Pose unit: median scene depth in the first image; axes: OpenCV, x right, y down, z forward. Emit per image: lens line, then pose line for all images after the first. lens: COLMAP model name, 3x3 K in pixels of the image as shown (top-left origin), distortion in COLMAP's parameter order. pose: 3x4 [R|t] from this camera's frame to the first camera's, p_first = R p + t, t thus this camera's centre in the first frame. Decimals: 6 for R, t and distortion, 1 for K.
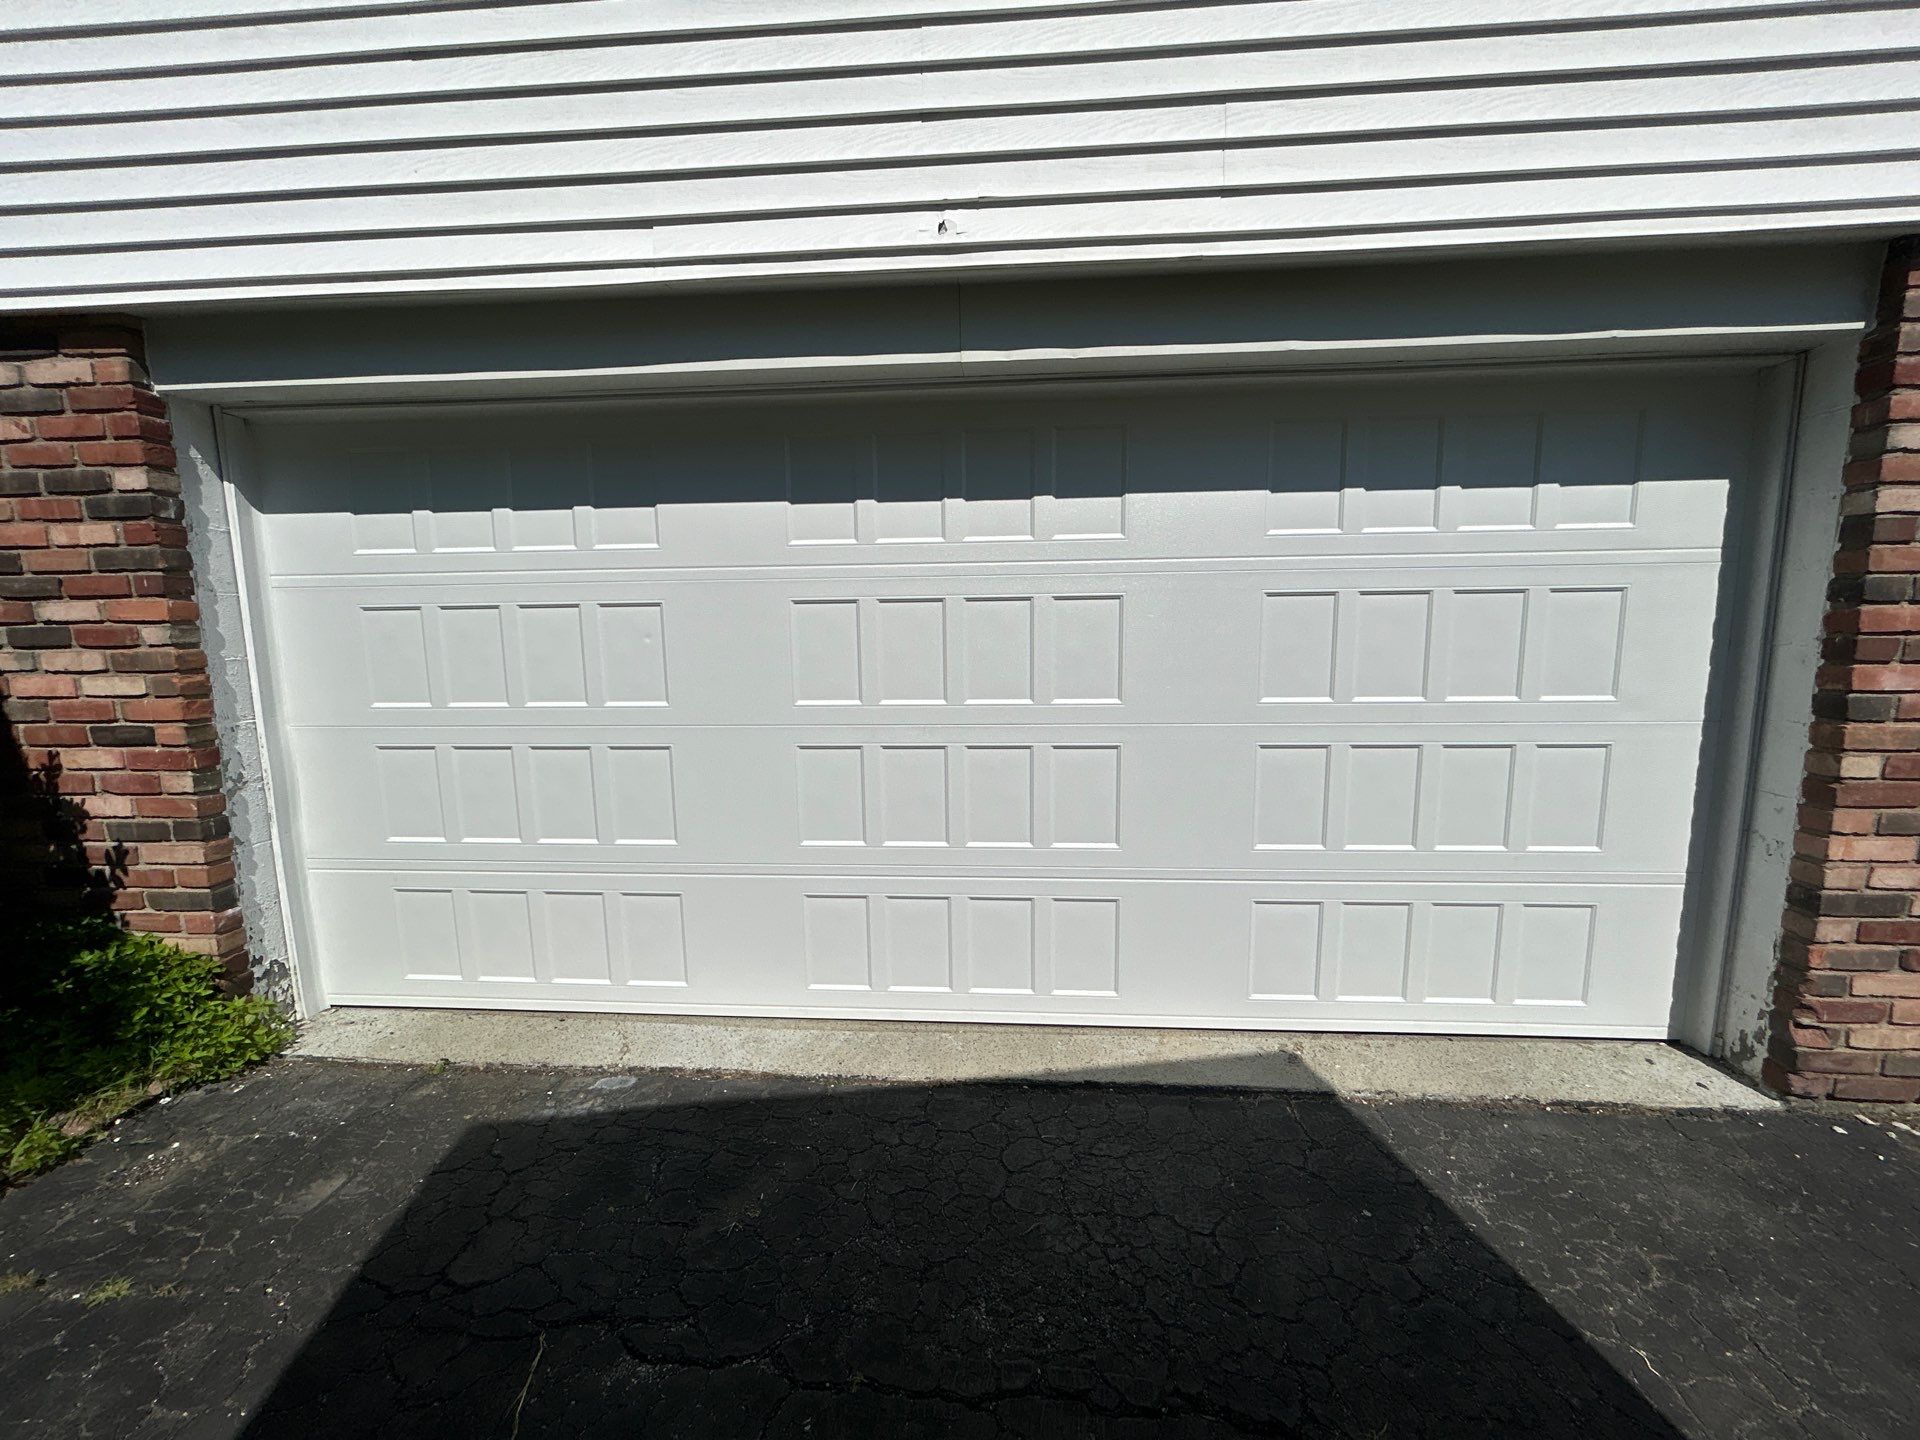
lens RADIAL K [[777.0, 0, 963.3], [0, 777.0, 724.3], [0, 0, 1]] dist [0.002004, -0.001012]
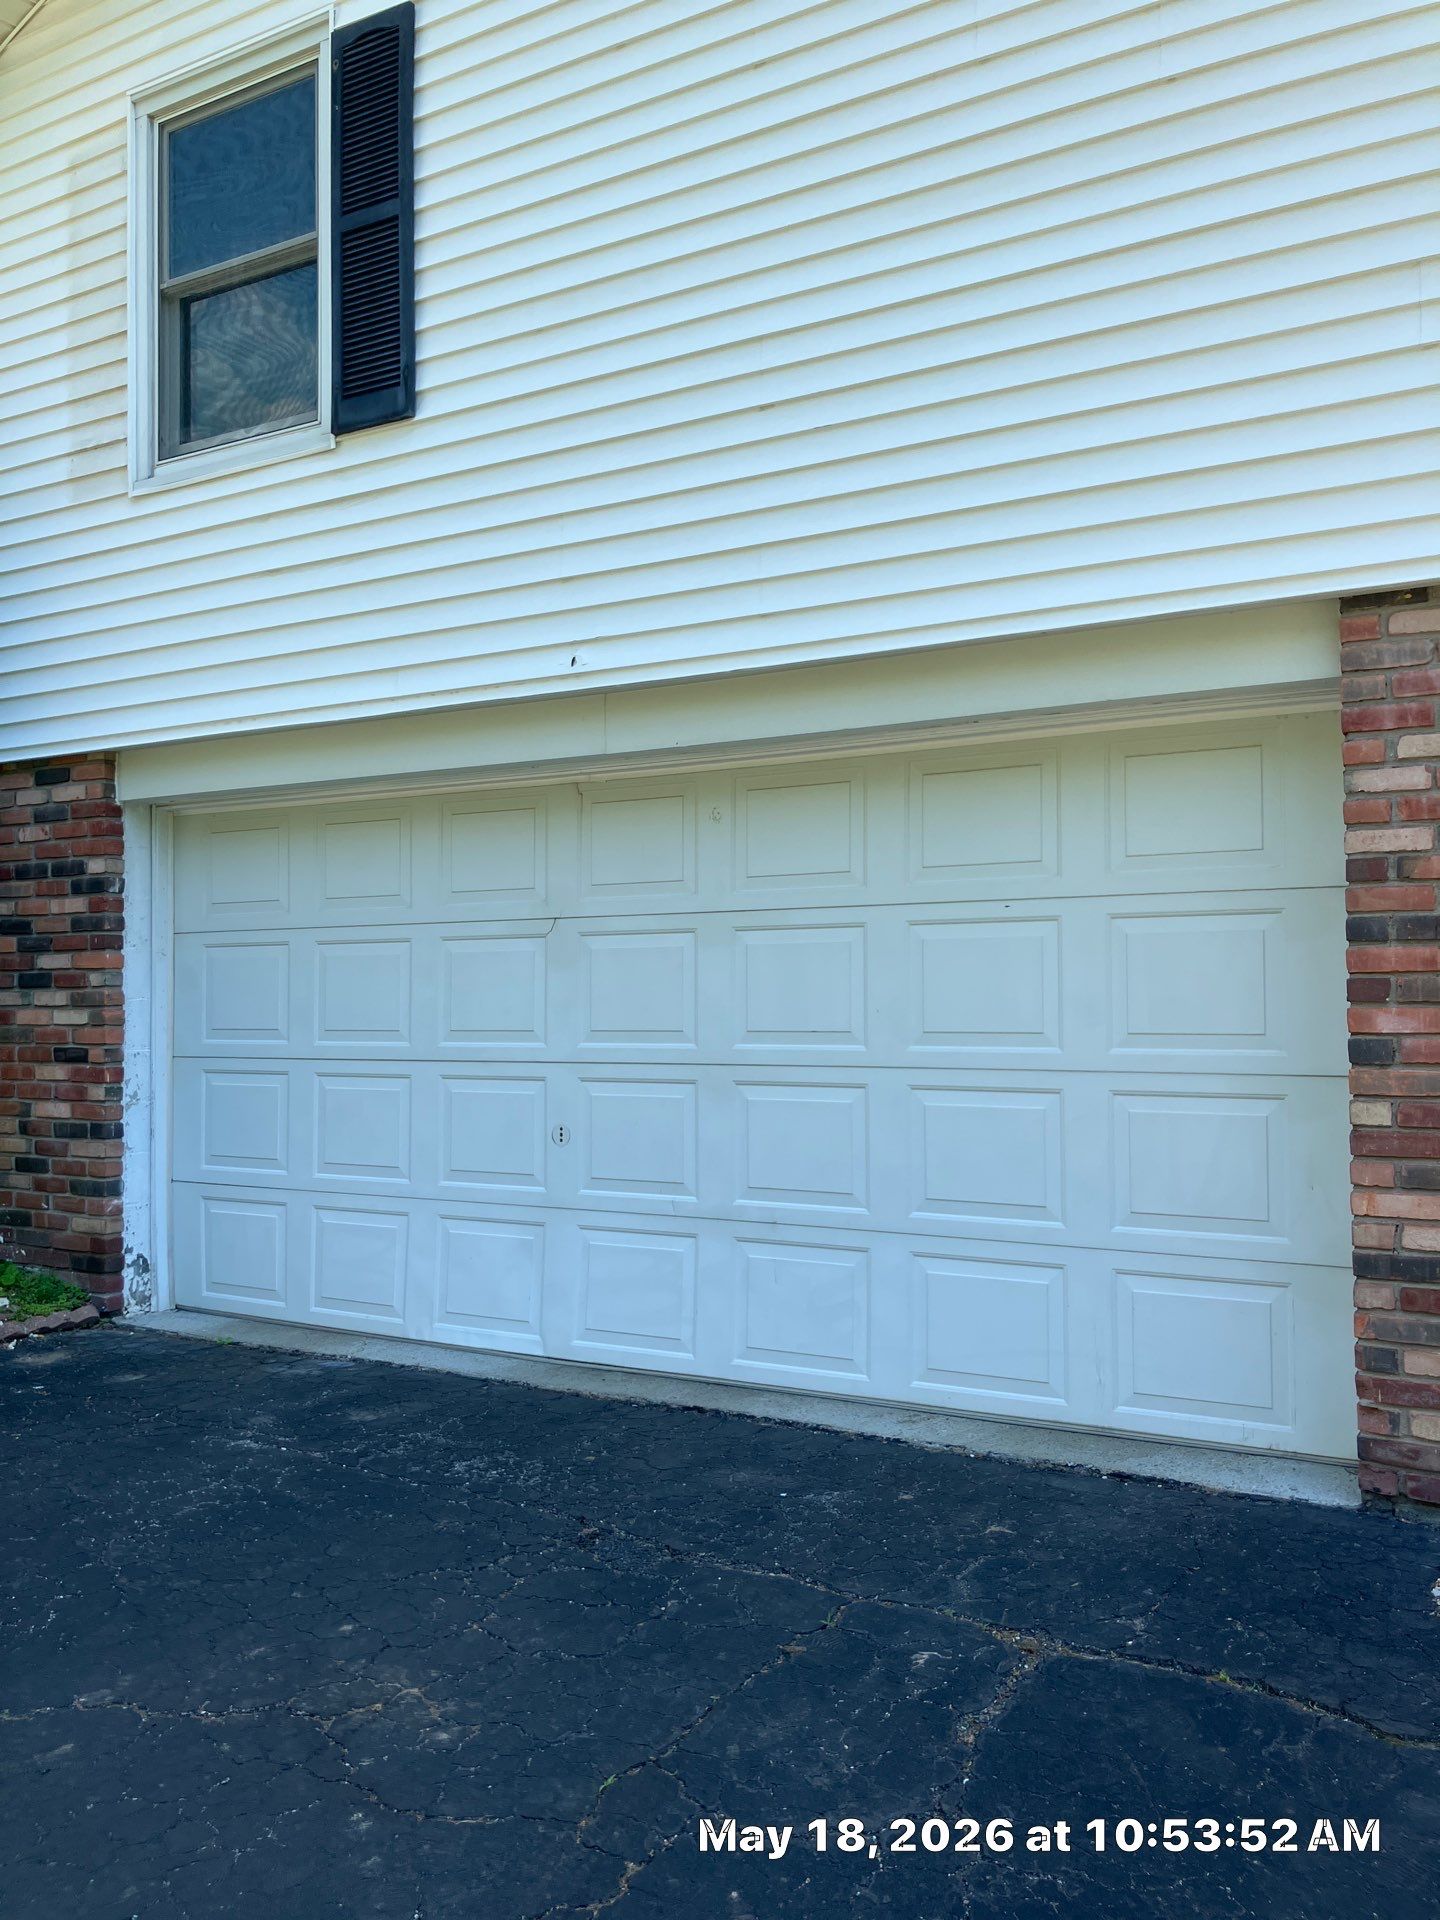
lens RADIAL K [[1604.3, 0, 713.5], [0, 1604.3, 960.9], [0, 0, 1]] dist [0.010466, -0.005718]
pose [[0.893996, -0.004047, -0.448057, 1.127424], [-0.065607, 0.988000, -0.139828, 0.168976], [0.443246, 0.154401, 0.883003, -0.956633]]
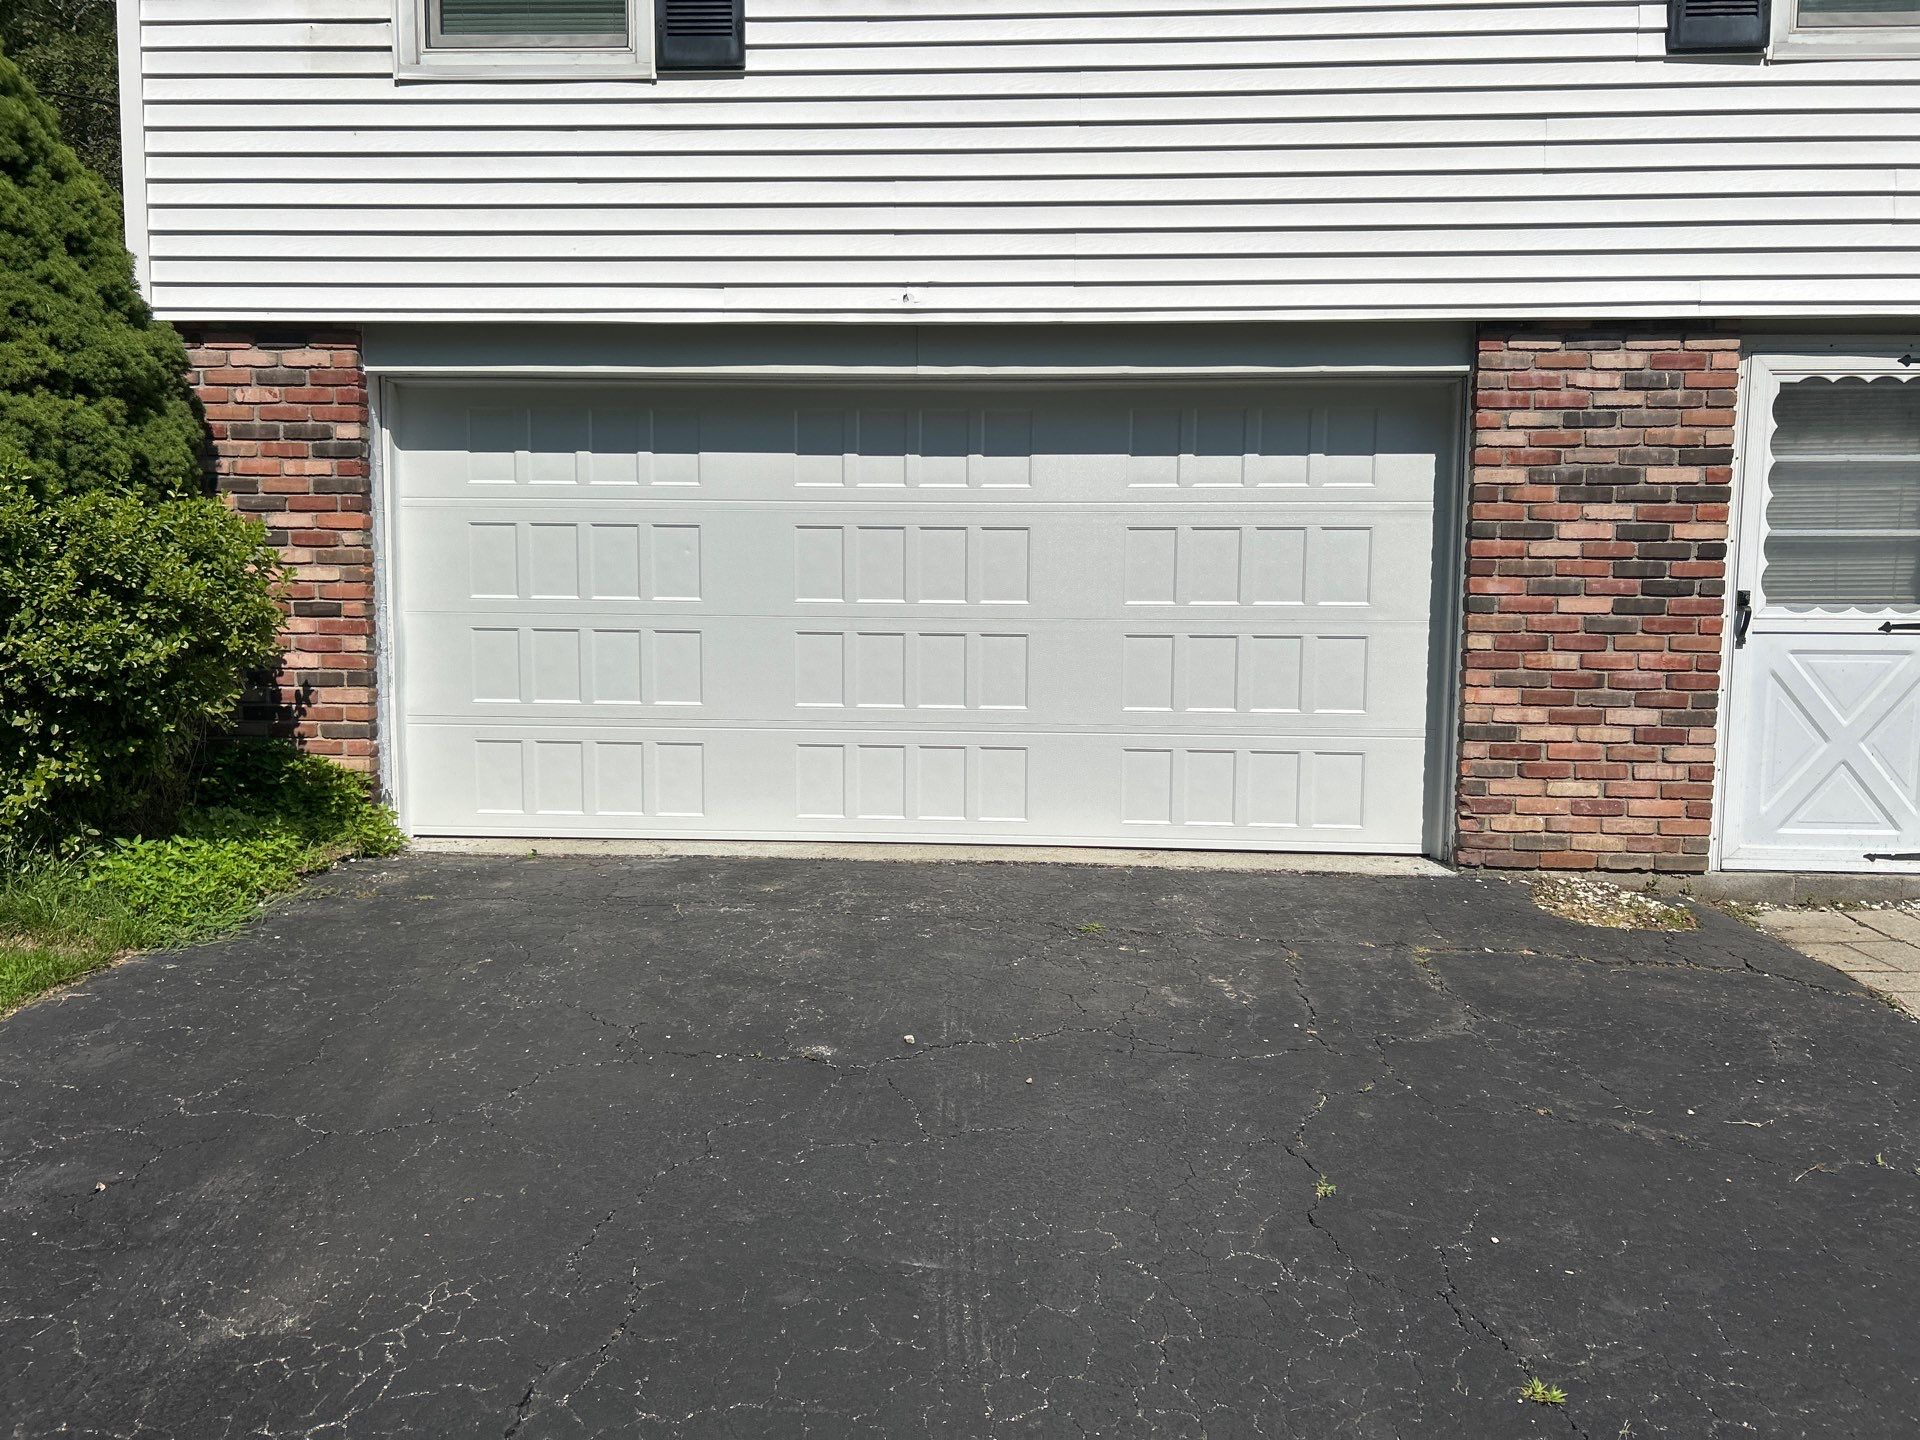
lens RADIAL K [[1454.4, 0, 968.2], [0, 1454.4, 716.1], [0, 0, 1]] dist [0.025521, -0.001867]
pose [[0.999782, 0.020879, 0.000410, 0.100715], [-0.020846, 0.998995, -0.039667, 0.294838], [-0.001238, 0.039650, 0.999213, -1.672385]]
